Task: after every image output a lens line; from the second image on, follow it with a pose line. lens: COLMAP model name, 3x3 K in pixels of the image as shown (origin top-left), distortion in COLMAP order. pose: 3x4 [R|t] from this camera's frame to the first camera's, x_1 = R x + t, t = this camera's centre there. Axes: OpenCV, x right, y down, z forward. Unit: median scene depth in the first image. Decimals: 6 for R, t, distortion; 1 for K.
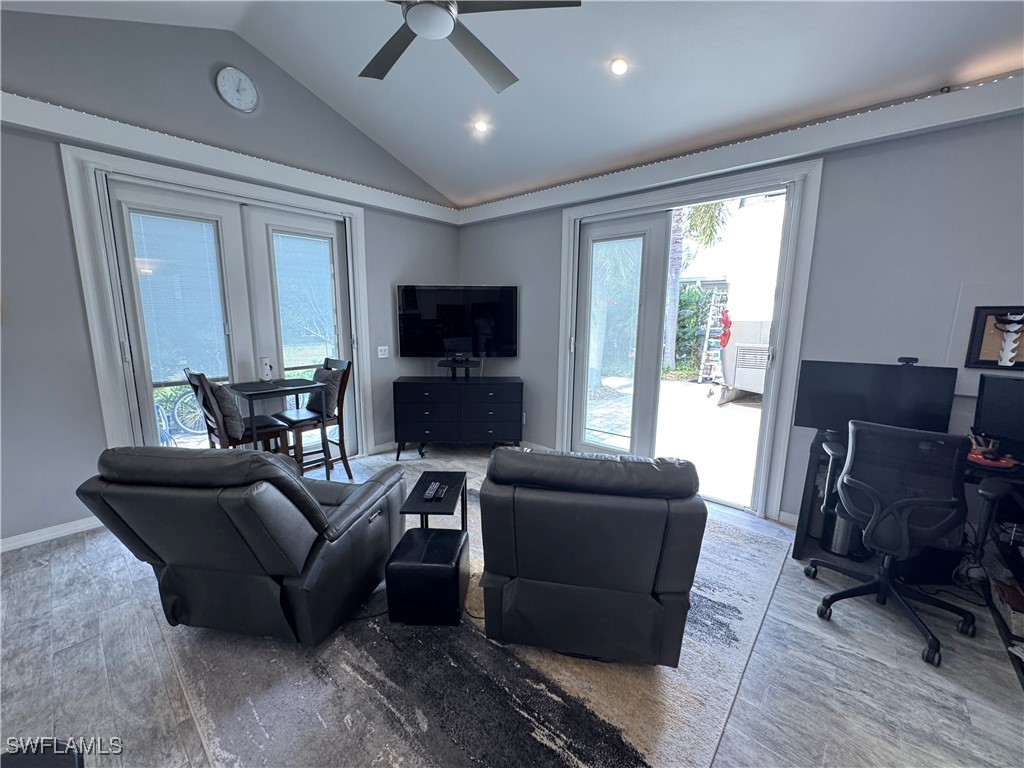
lens RADIAL K [[407.1, 0, 510.1], [0, 407.1, 384.1], [0, 0, 1]] dist [-0.001975, -0.000115]
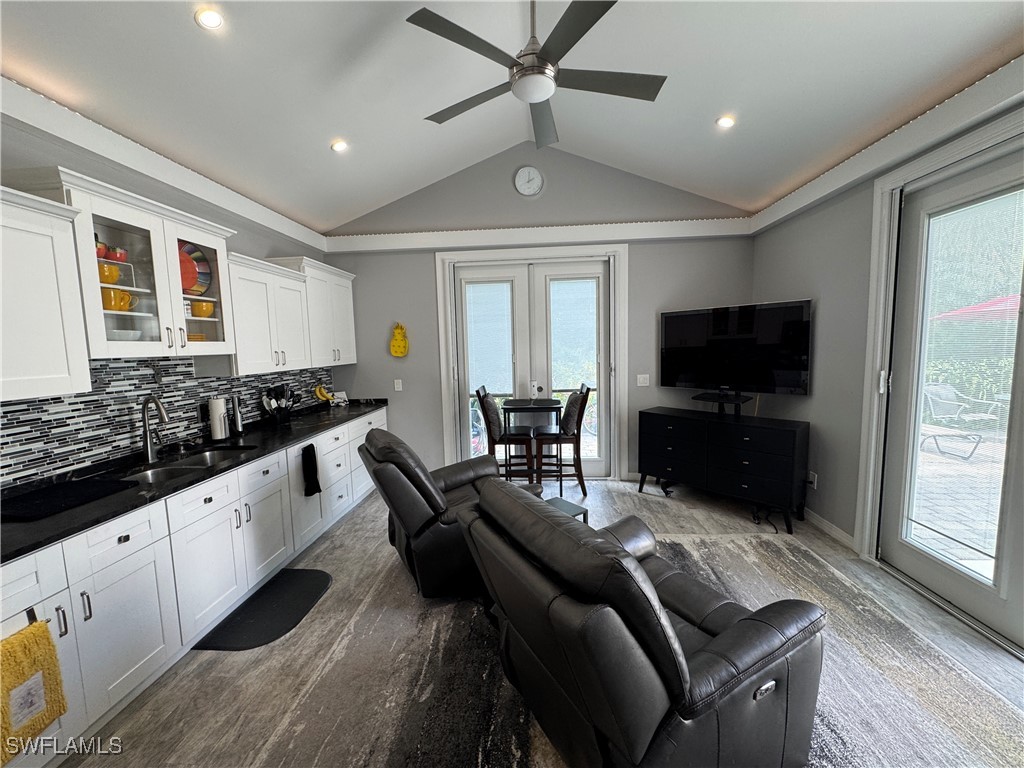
lens RADIAL K [[407.1, 0, 510.1], [0, 407.1, 384.1], [0, 0, 1]] dist [-0.001975, -0.000115]
pose [[0.611350, 0.051186, -0.789703, 0.312935], [-0.099754, 0.994931, -0.012737, -0.027780], [0.785048, 0.086563, 0.613357, 0.150150]]
